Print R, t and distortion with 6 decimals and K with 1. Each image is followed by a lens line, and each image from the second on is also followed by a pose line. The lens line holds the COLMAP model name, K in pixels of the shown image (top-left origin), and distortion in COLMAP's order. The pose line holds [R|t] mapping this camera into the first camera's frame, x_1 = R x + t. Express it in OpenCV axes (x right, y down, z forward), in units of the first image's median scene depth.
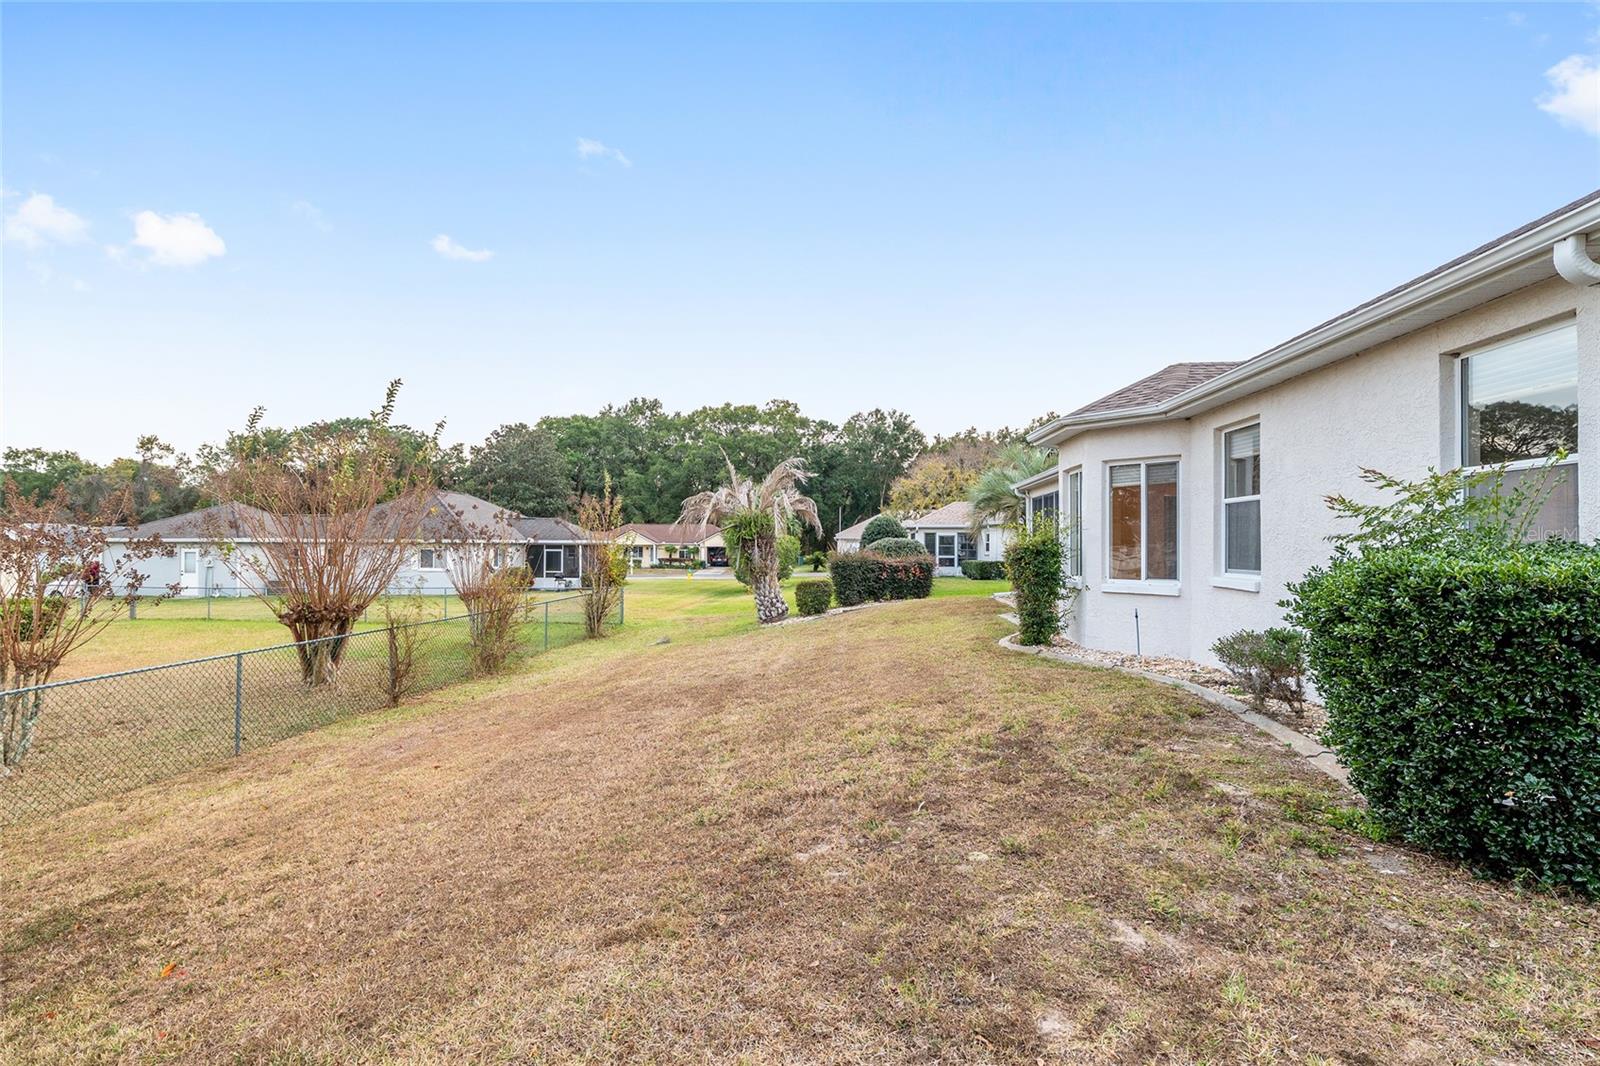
lens RADIAL K [[743.4, 0, 797.8], [0, 743.4, 532.7], [0, 0, 1]] dist [-0.002116, -0.000943]
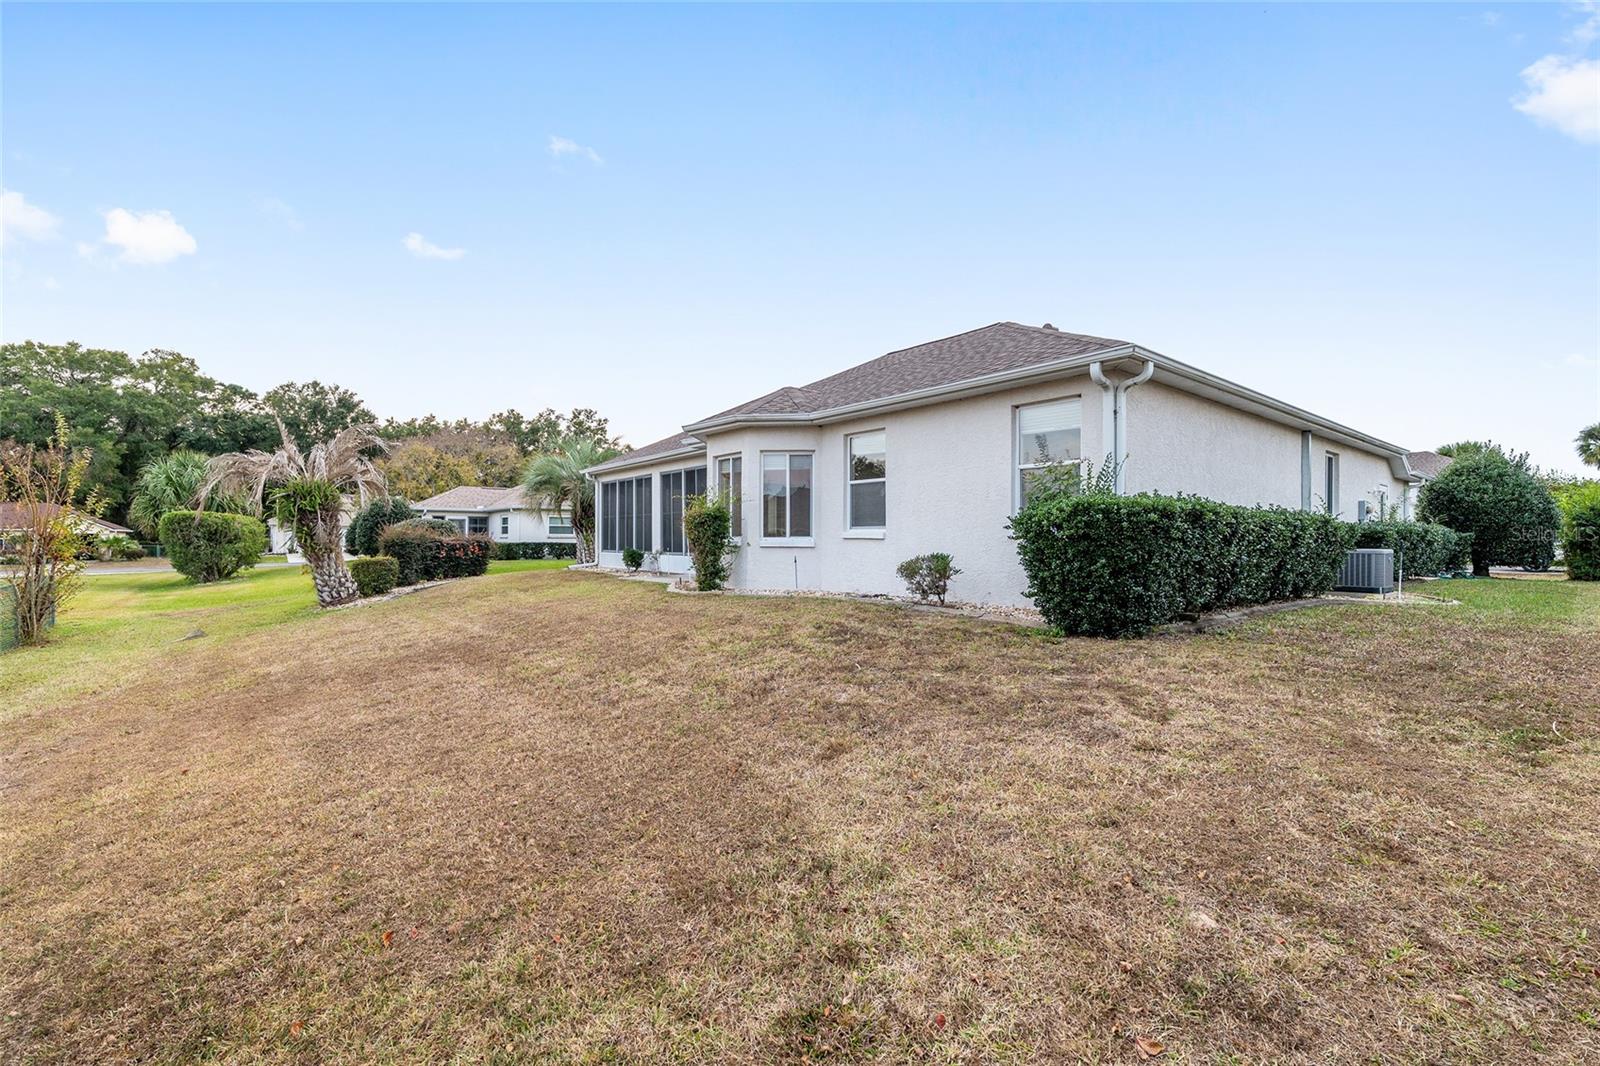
lens RADIAL K [[695.3, 0, 787.4], [0, 695.3, 536.9], [0, 0, 1]] dist [-0.015107, -0.001153]
pose [[0.718319, 0.003292, 0.695706, -0.199464], [-0.012256, 0.999894, 0.007923, 0.023150], [-0.695606, -0.014218, 0.718283, 0.025212]]
